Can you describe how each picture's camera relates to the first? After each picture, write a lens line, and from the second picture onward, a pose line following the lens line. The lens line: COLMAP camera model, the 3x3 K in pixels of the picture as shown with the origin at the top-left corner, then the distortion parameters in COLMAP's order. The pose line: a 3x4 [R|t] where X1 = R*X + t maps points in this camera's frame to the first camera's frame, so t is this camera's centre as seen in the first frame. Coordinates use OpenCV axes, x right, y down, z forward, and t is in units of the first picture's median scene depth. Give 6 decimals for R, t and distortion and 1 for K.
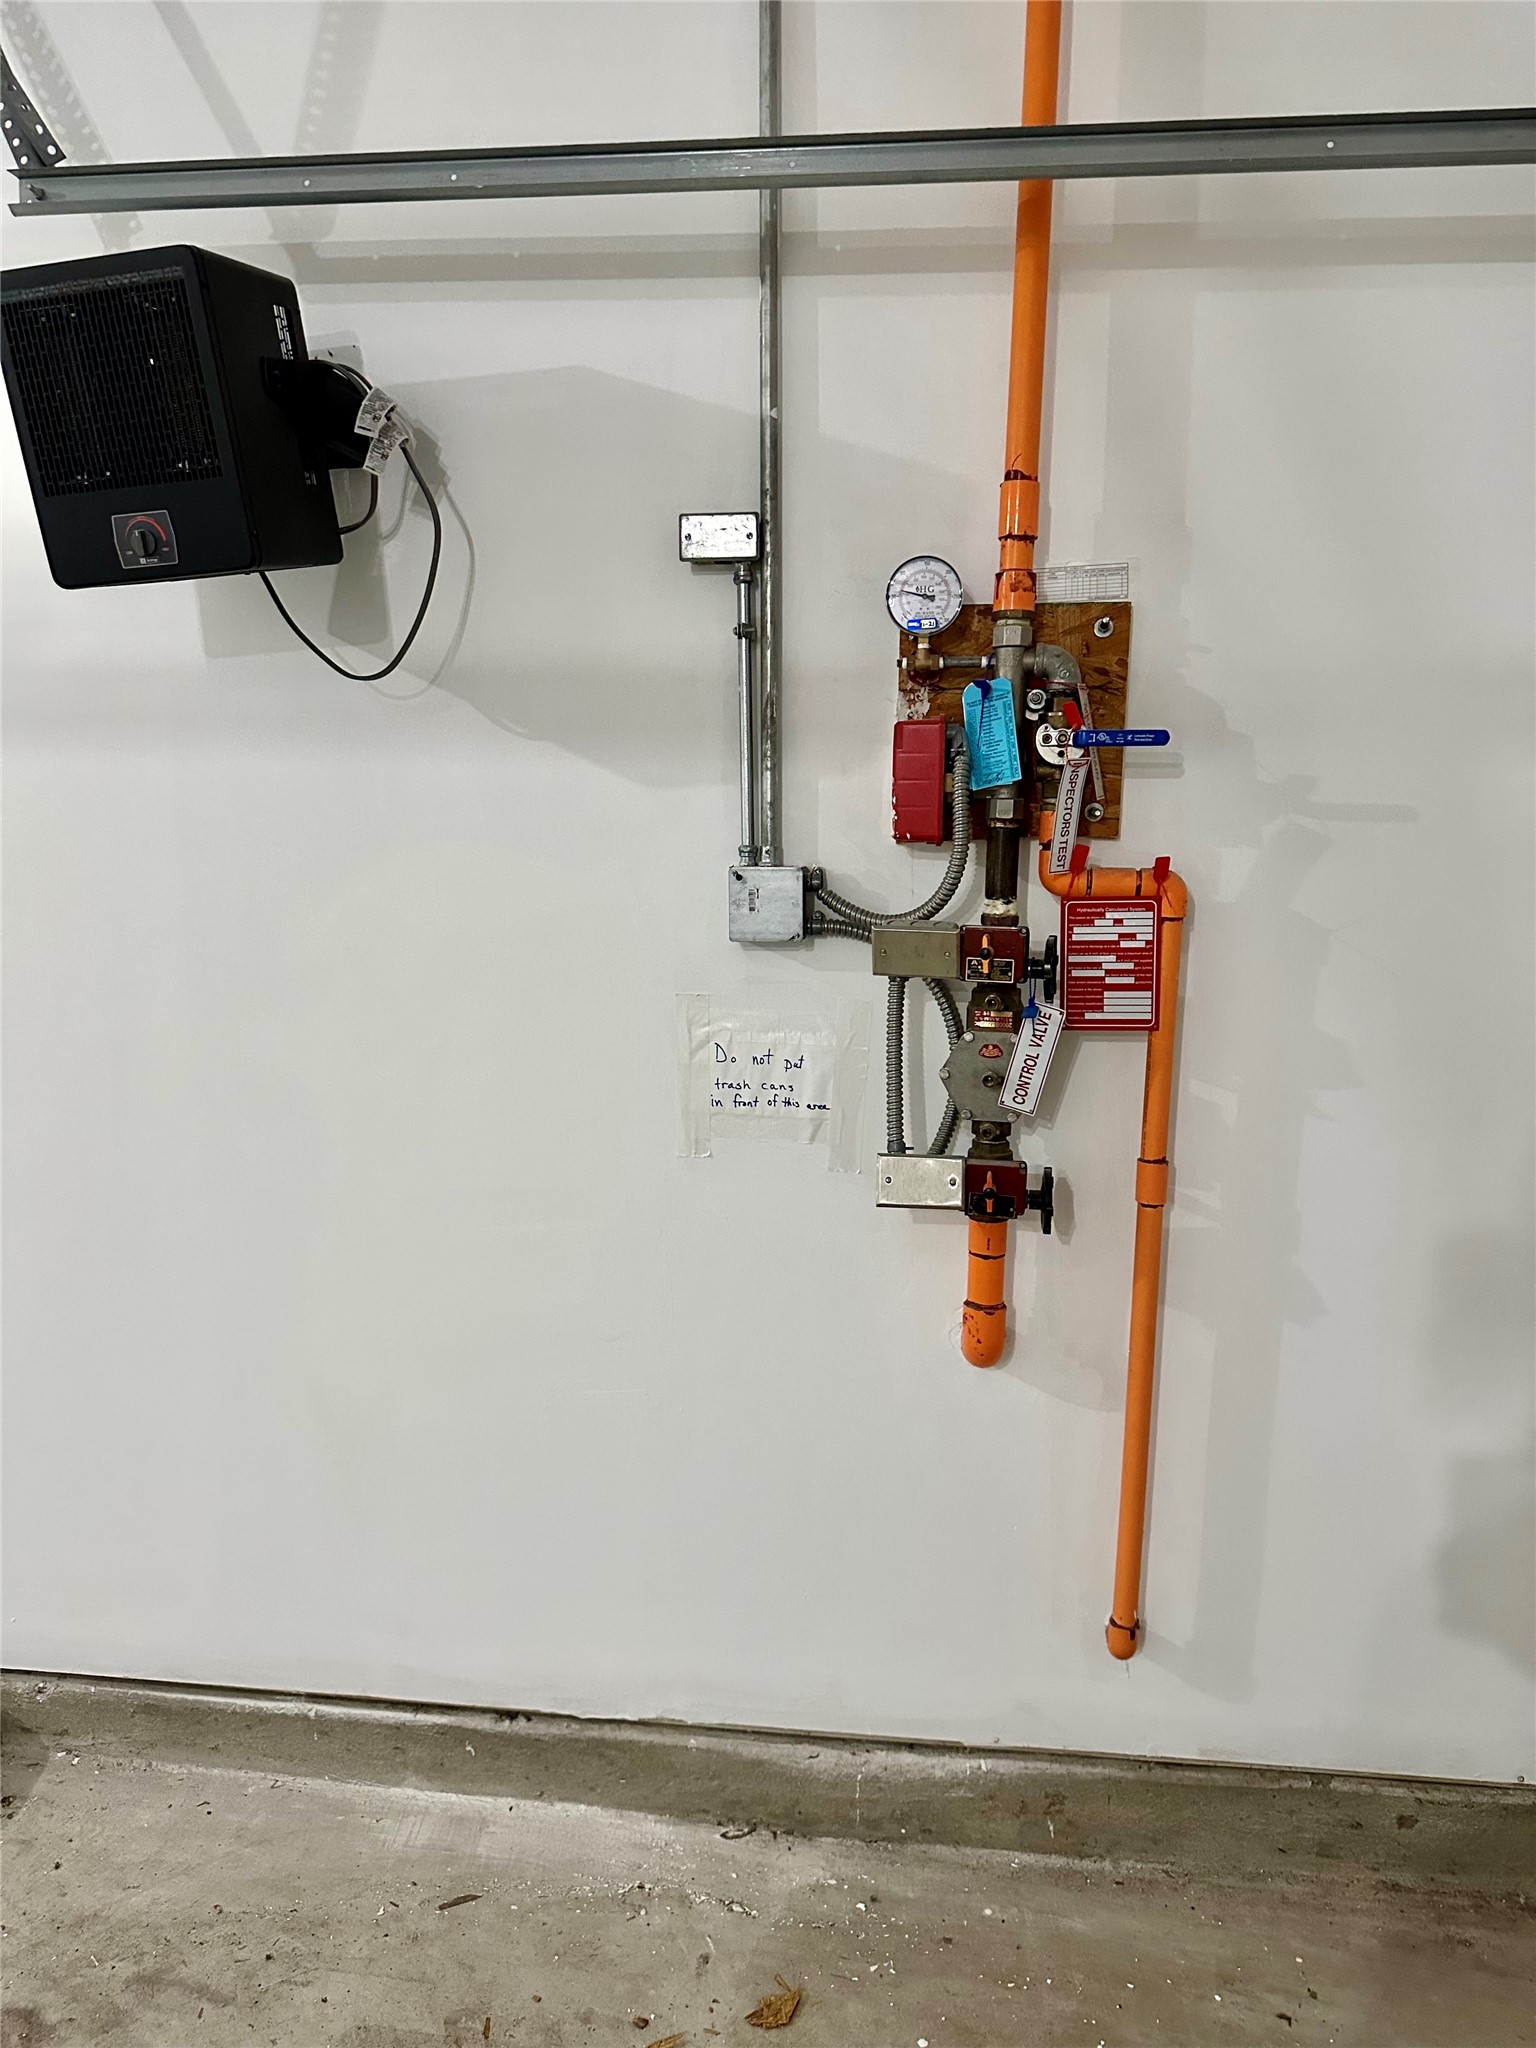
lens RADIAL K [[1511.7, 0, 768.0], [0, 1511.7, 1024.0], [0, 0, 1]] dist [0.202786, -0.379815]
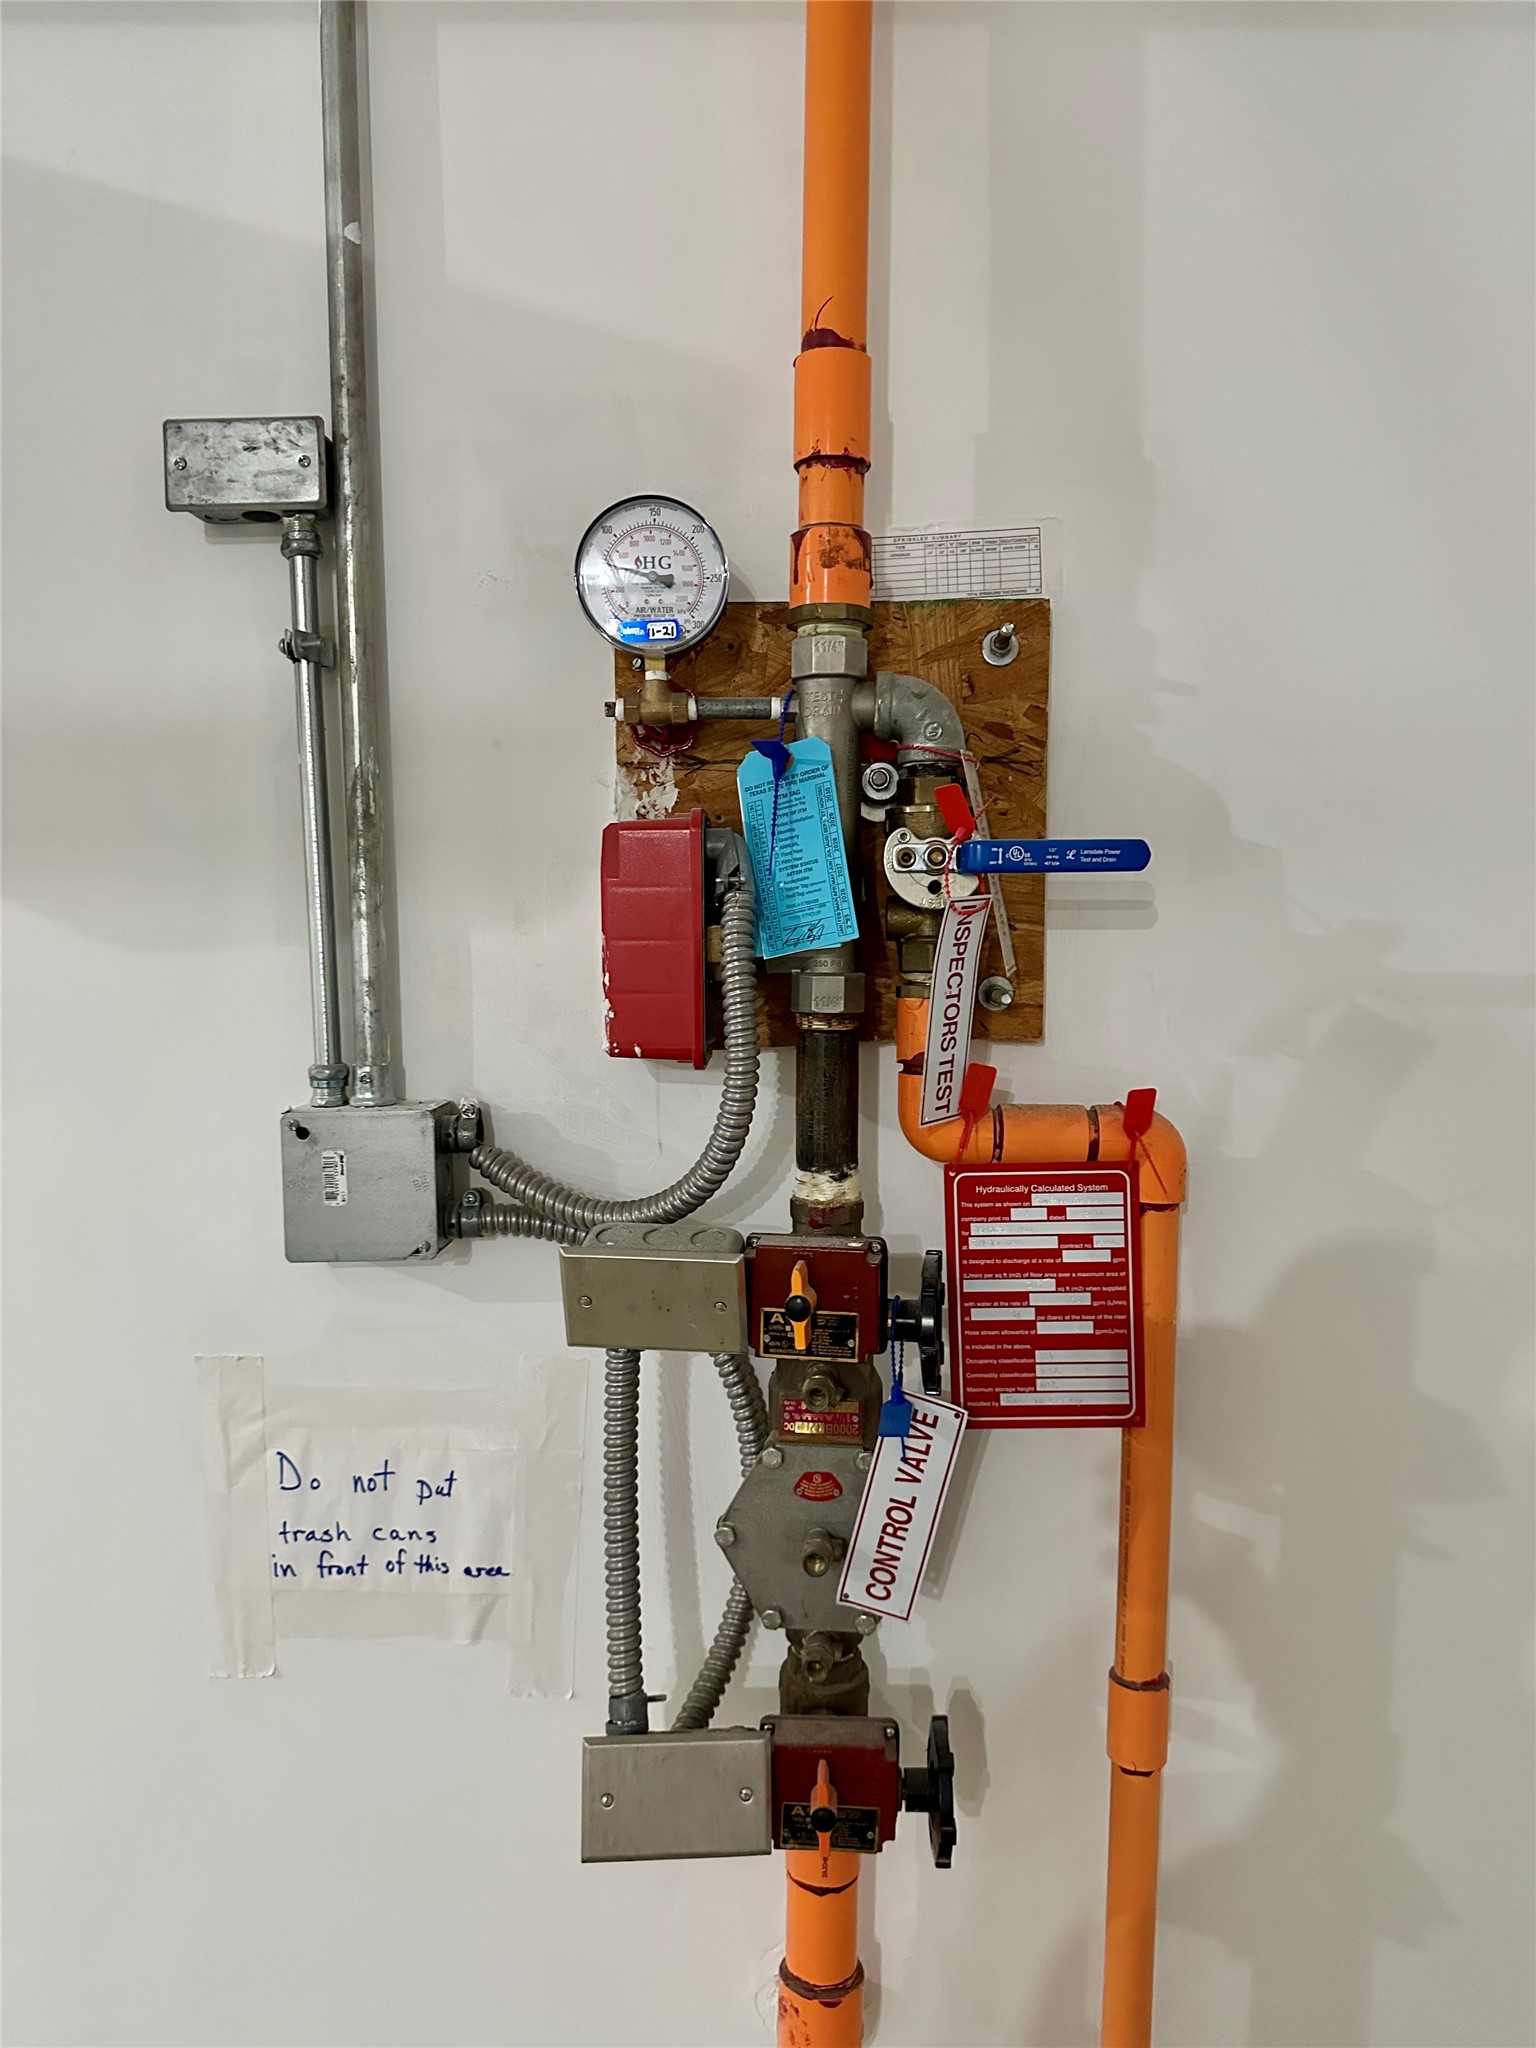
lens RADIAL K [[1511.7, 0, 768.0], [0, 1511.7, 1024.0], [0, 0, 1]] dist [0.202786, -0.379815]
pose [[0.993782, -0.022423, 0.109059, 0.080370], [0.029527, 0.997515, -0.063973, -0.099191], [-0.107354, 0.066795, 0.991975, 0.503240]]
